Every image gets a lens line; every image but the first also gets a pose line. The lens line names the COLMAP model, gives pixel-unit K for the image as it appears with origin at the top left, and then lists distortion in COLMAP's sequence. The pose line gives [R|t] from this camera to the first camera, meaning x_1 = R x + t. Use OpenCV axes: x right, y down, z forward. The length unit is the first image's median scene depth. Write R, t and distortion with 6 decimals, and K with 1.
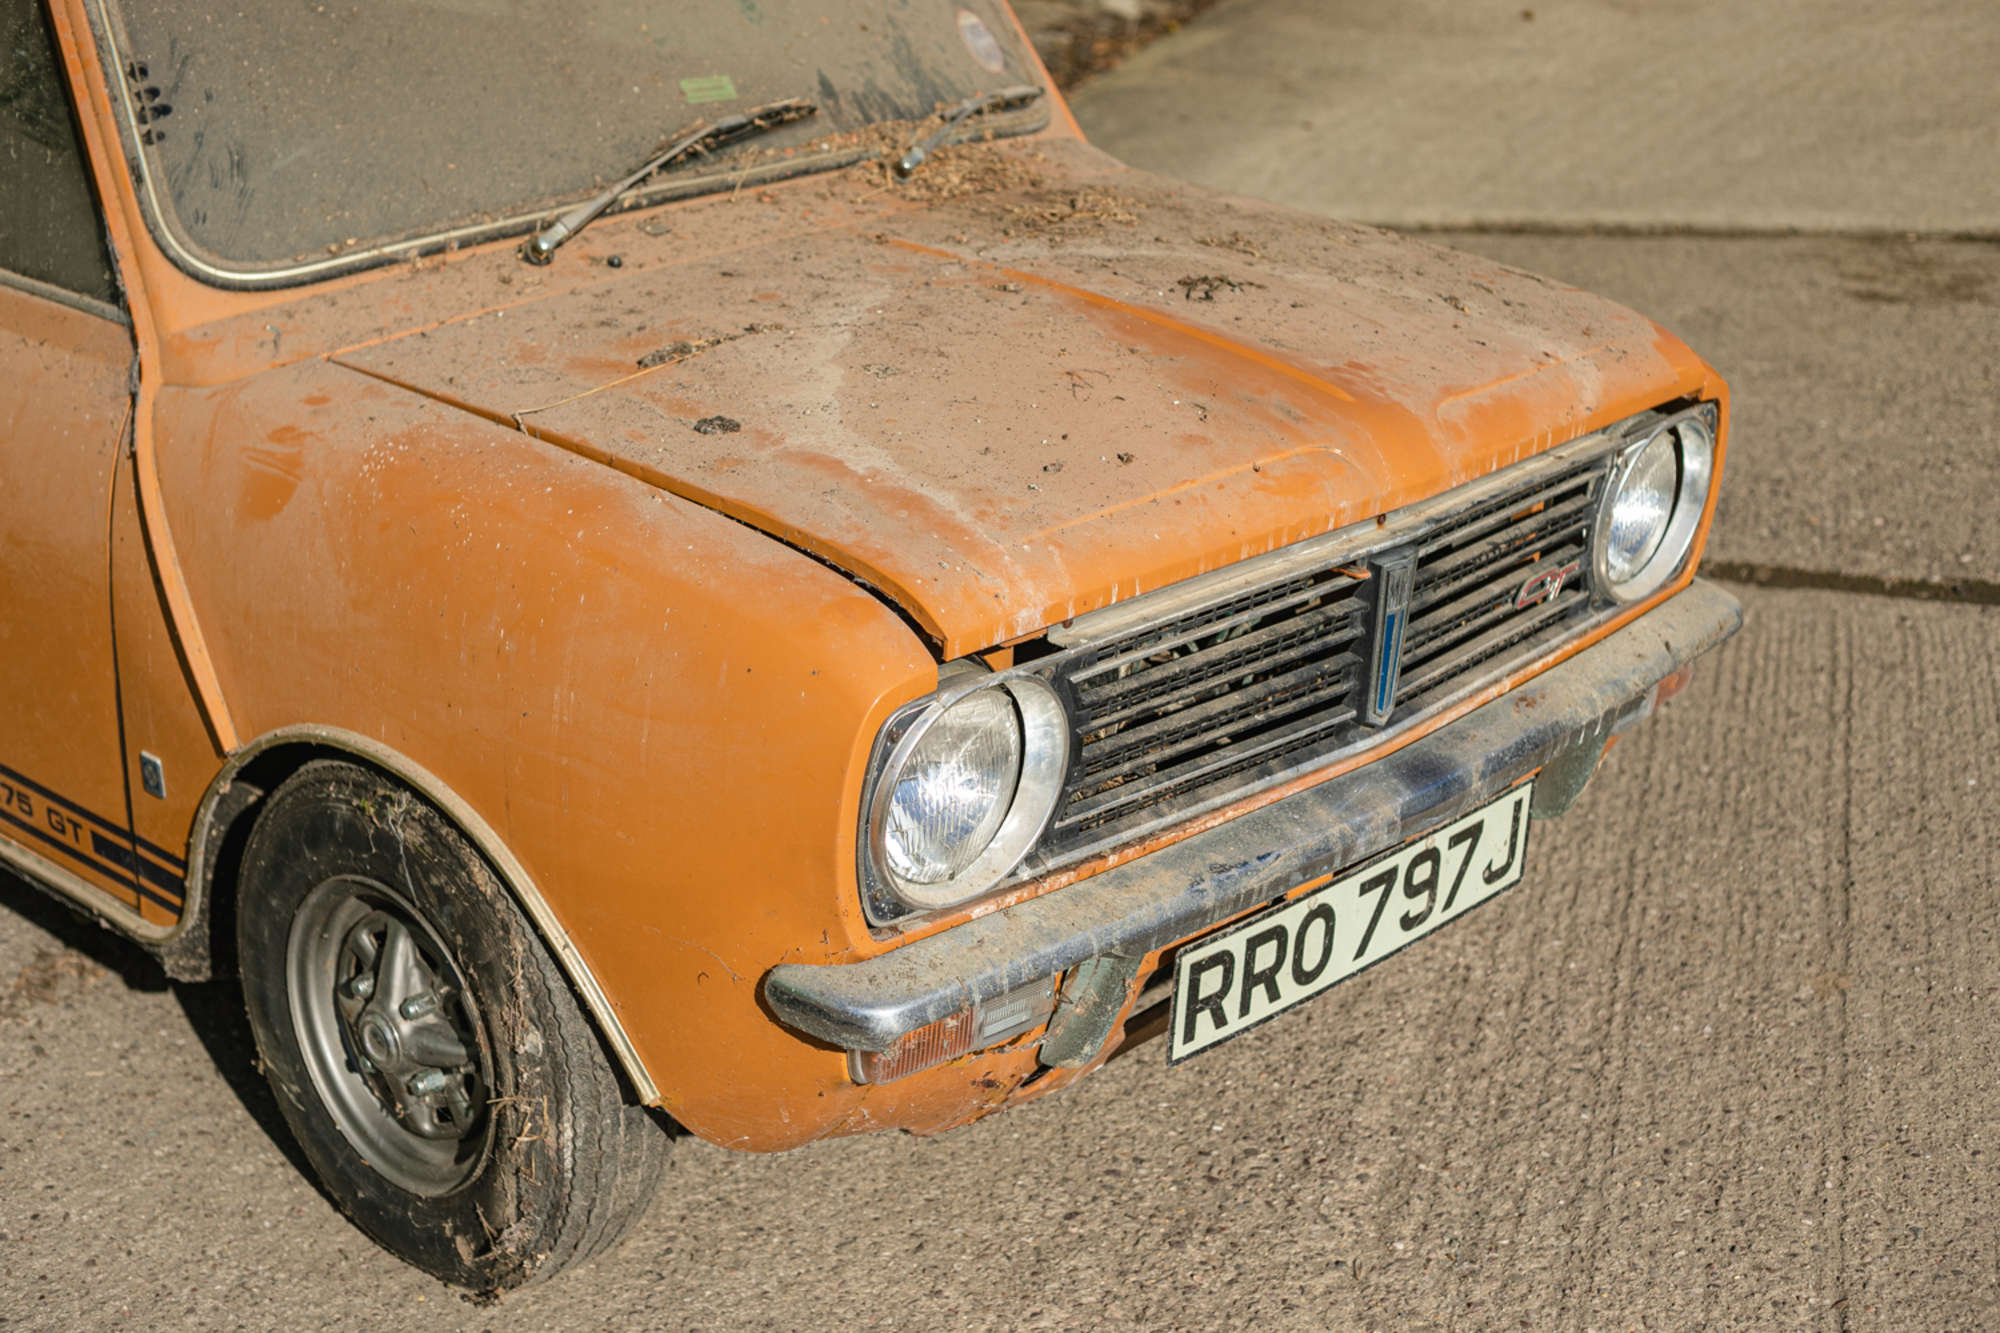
lens RADIAL K [[3087.6, 0, 1000.0], [0, 3087.6, 666.5], [0, 0, 1]] dist [-0.094855, -0.081030]
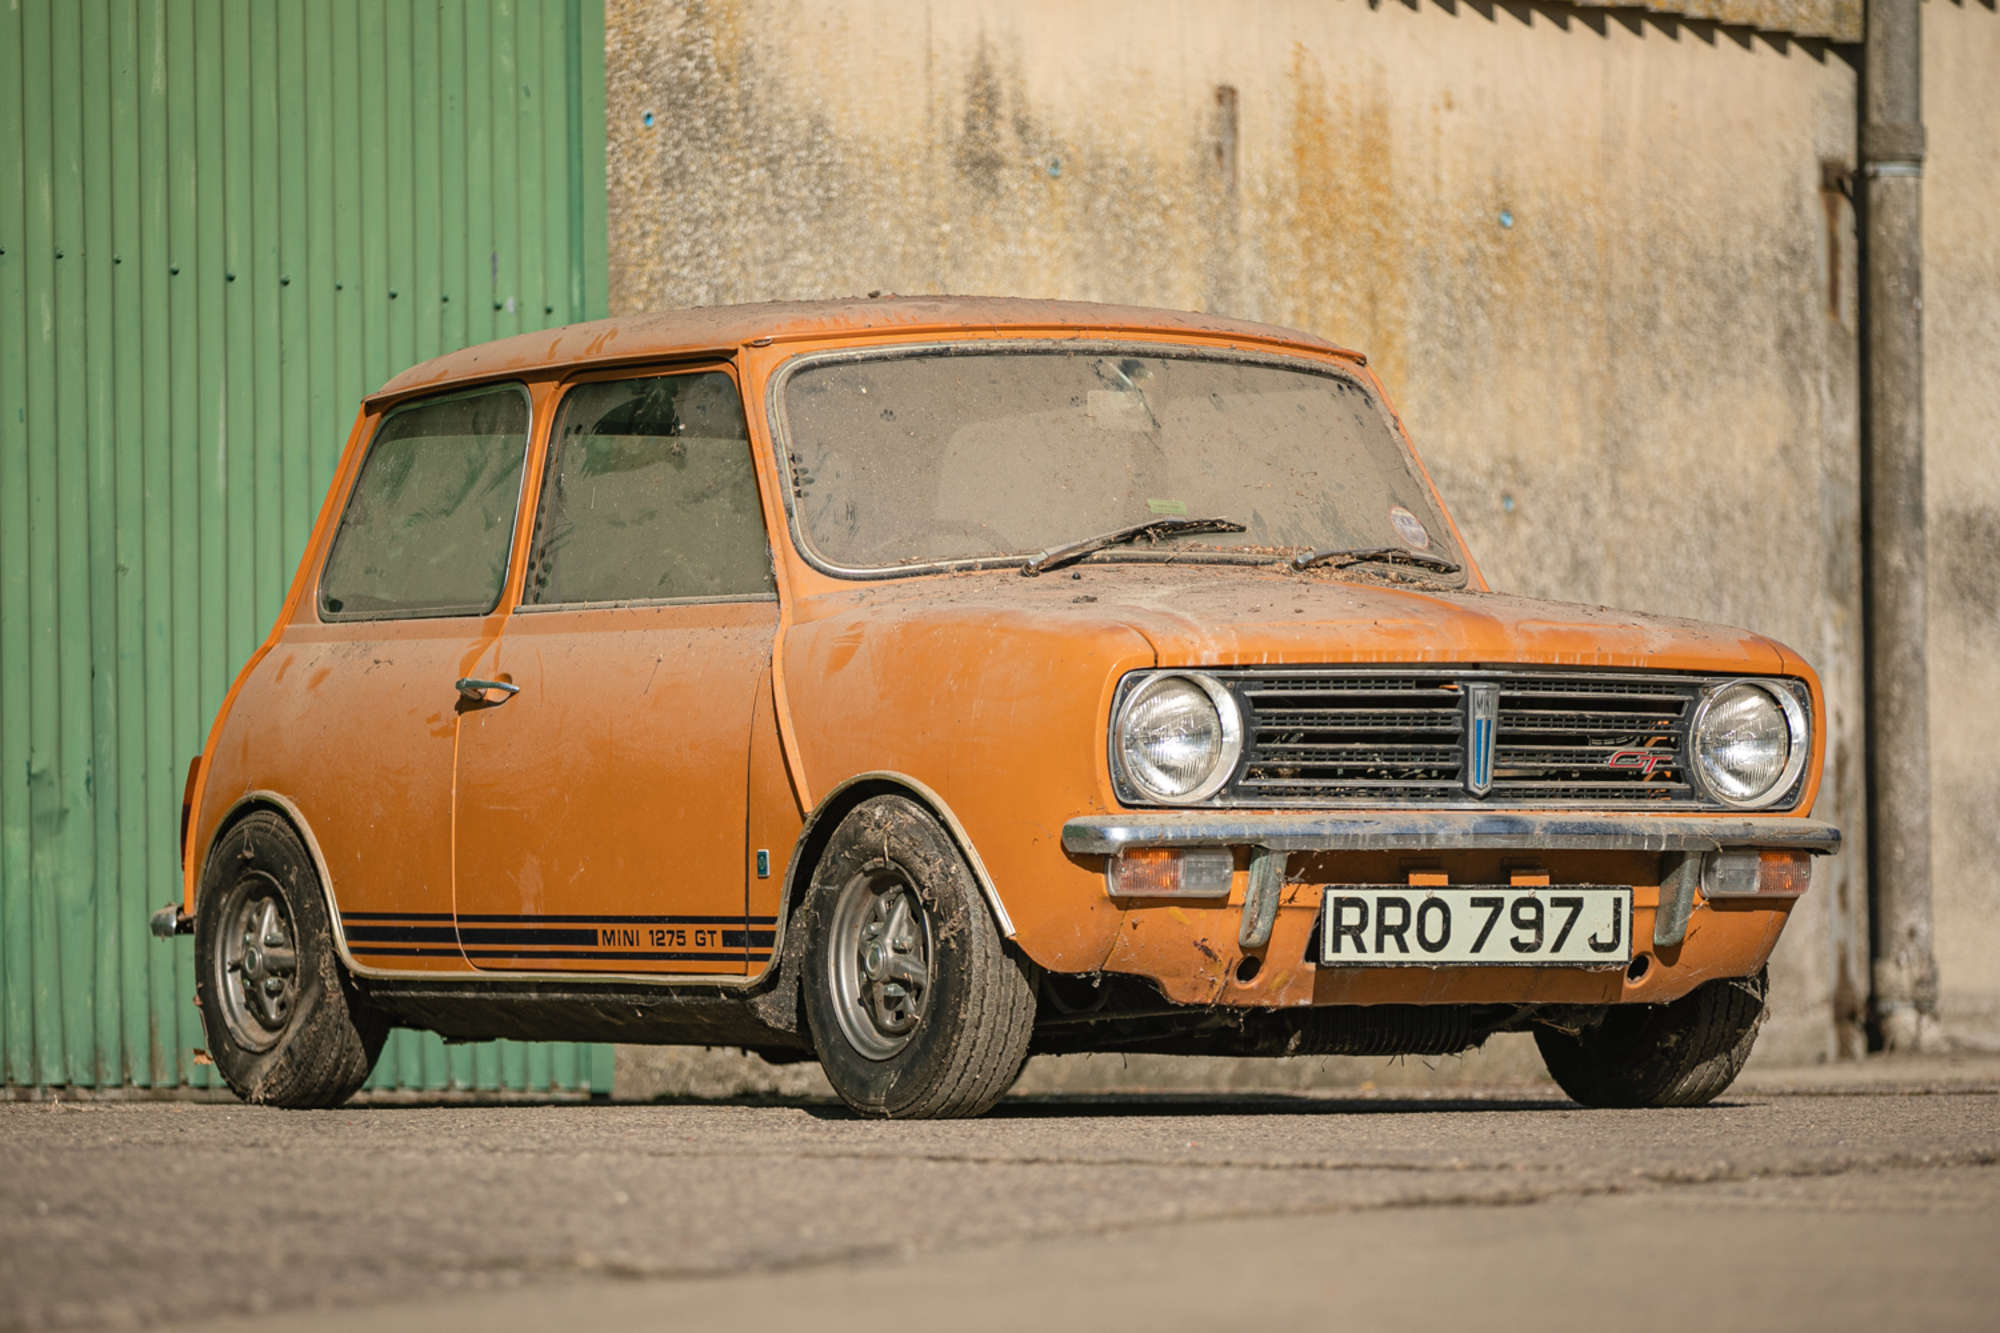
lens RADIAL K [[10971.5, 0, 1000.0], [0, 10971.5, 666.5], [0, 0, 1]] dist [1.191299, 2.632647]
pose [[0.959253, -0.015394, -0.282130, 1.466595], [-0.094212, 0.923946, -0.370738, 2.060126], [0.266381, 0.382212, 0.884848, -4.095922]]
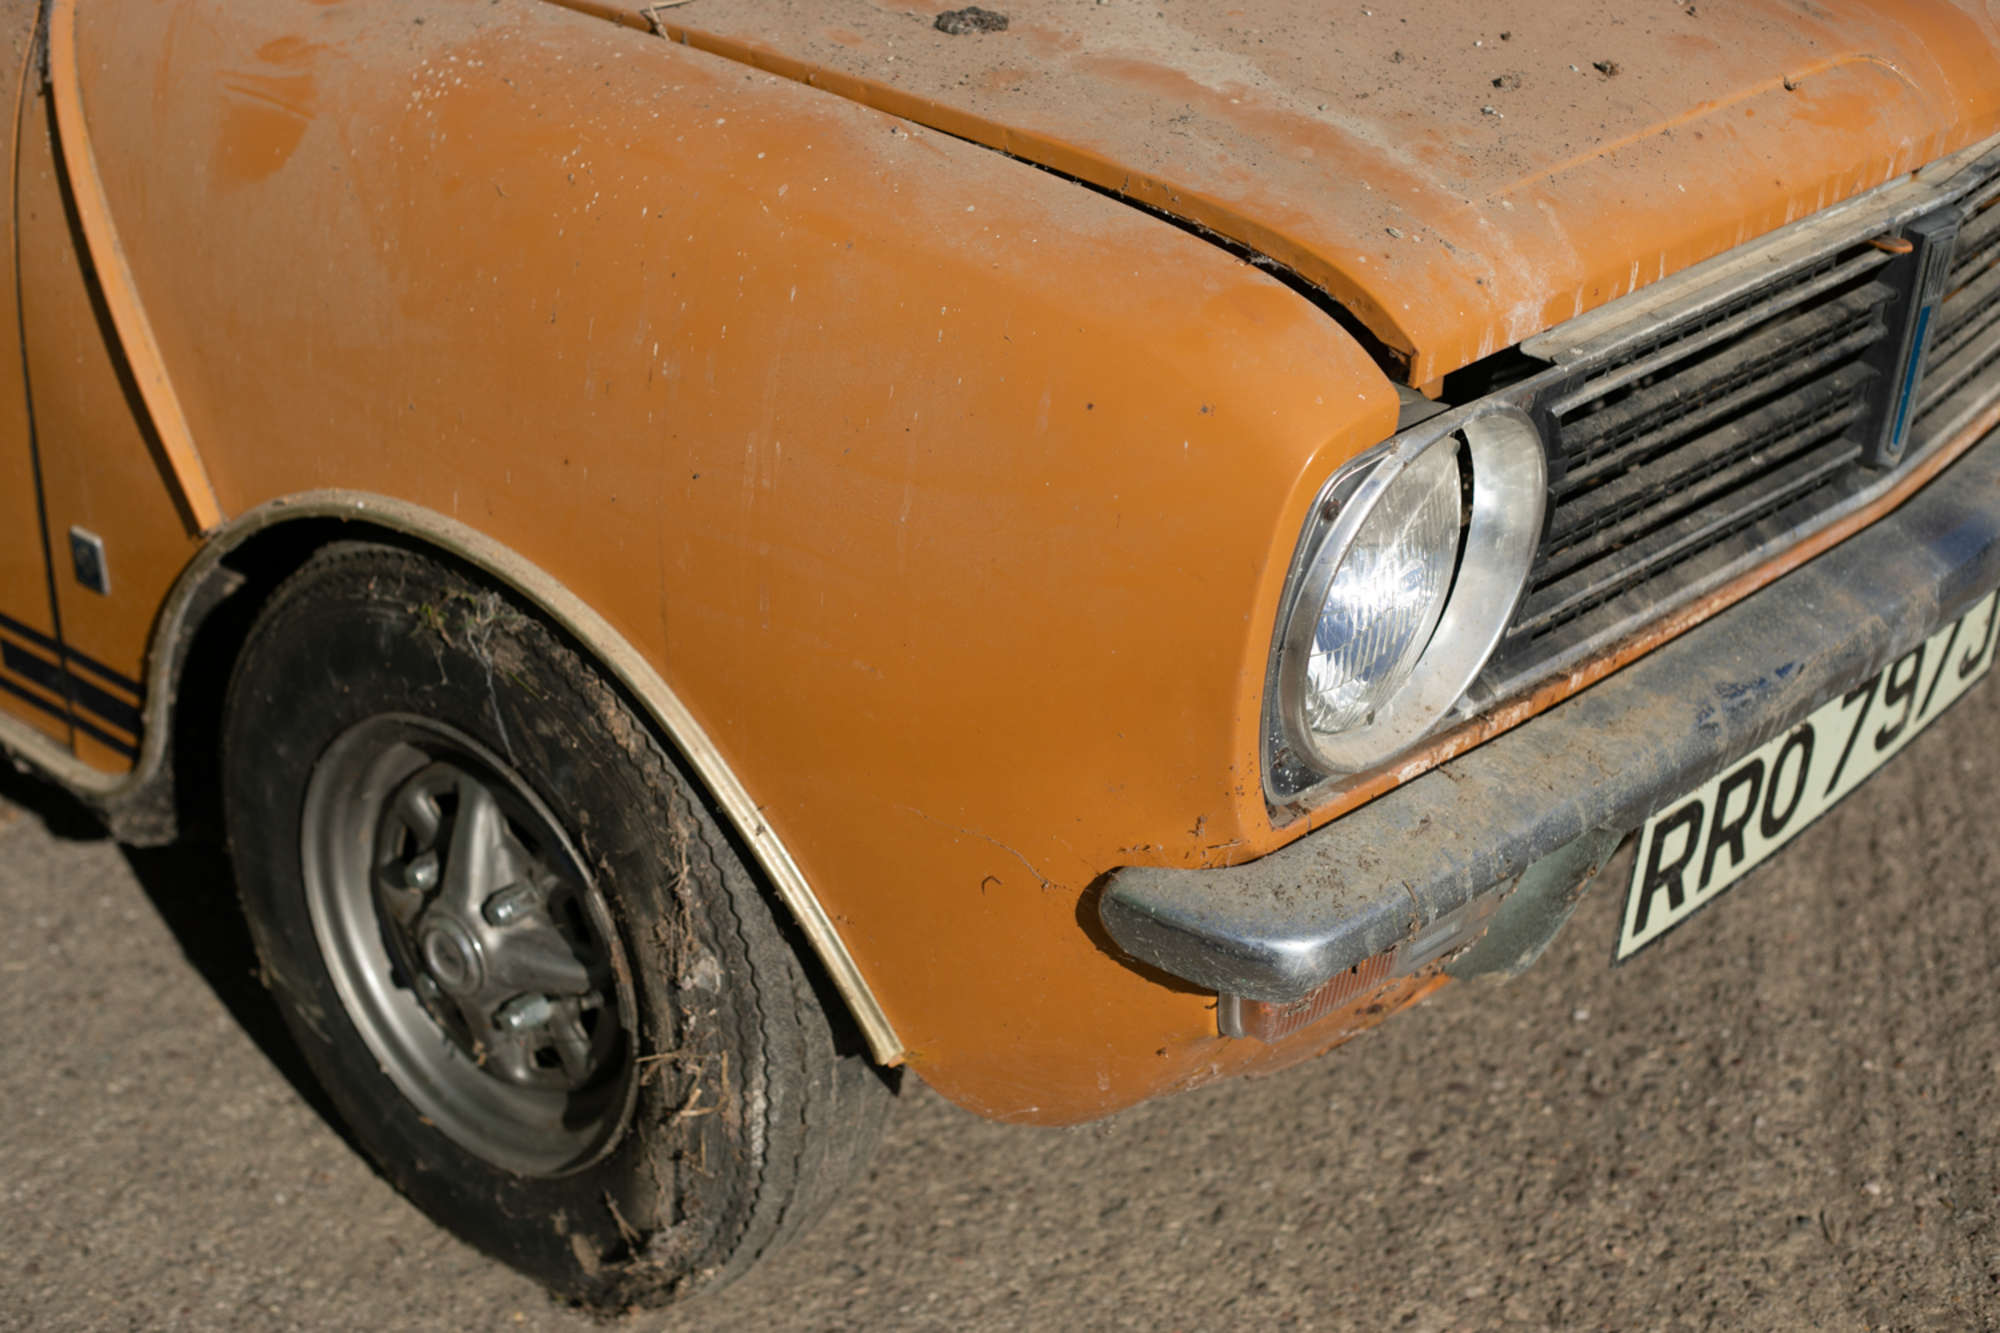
lens RADIAL K [[3042.9, 0, 968.4], [0, 3042.9, 670.7], [0, 0, 1]] dist [-0.103503, -0.068142]
pose [[0.999140, -0.016730, 0.037940, -0.105399], [0.012723, 0.994548, 0.103503, -0.007646], [-0.039465, -0.102931, 0.993905, 0.316838]]
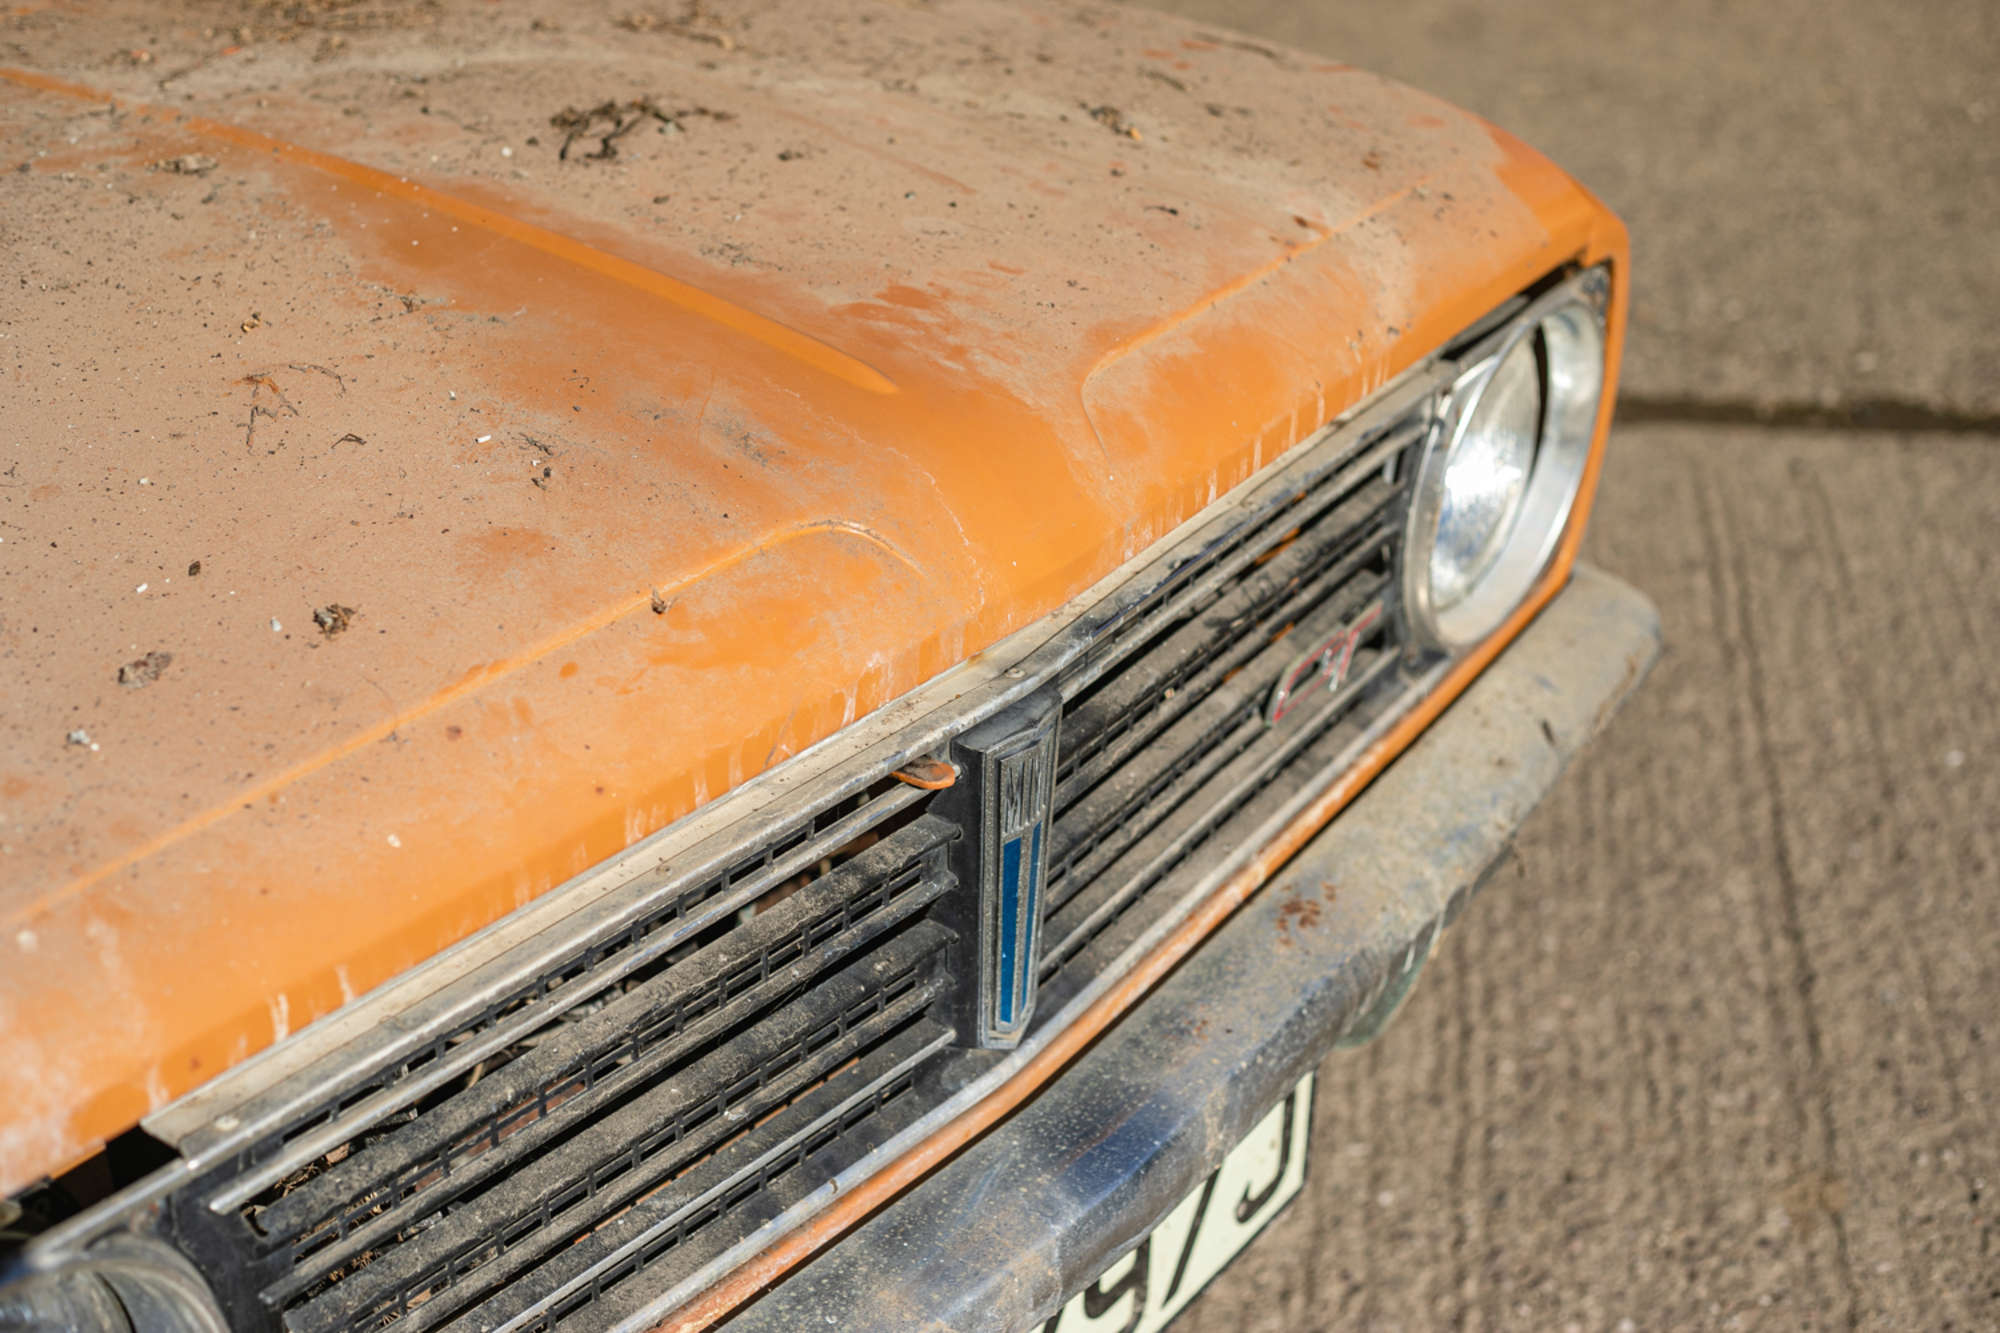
lens RADIAL K [[2972.8, 0, 1000.0], [0, 2972.8, 666.5], [0, 0, 1]] dist [-0.109899, -0.053644]
pose [[0.993539, -0.078120, 0.082324, 0.084846], [0.068802, 0.991491, 0.110507, -0.086901], [-0.090256, -0.104129, 0.990460, 0.525532]]
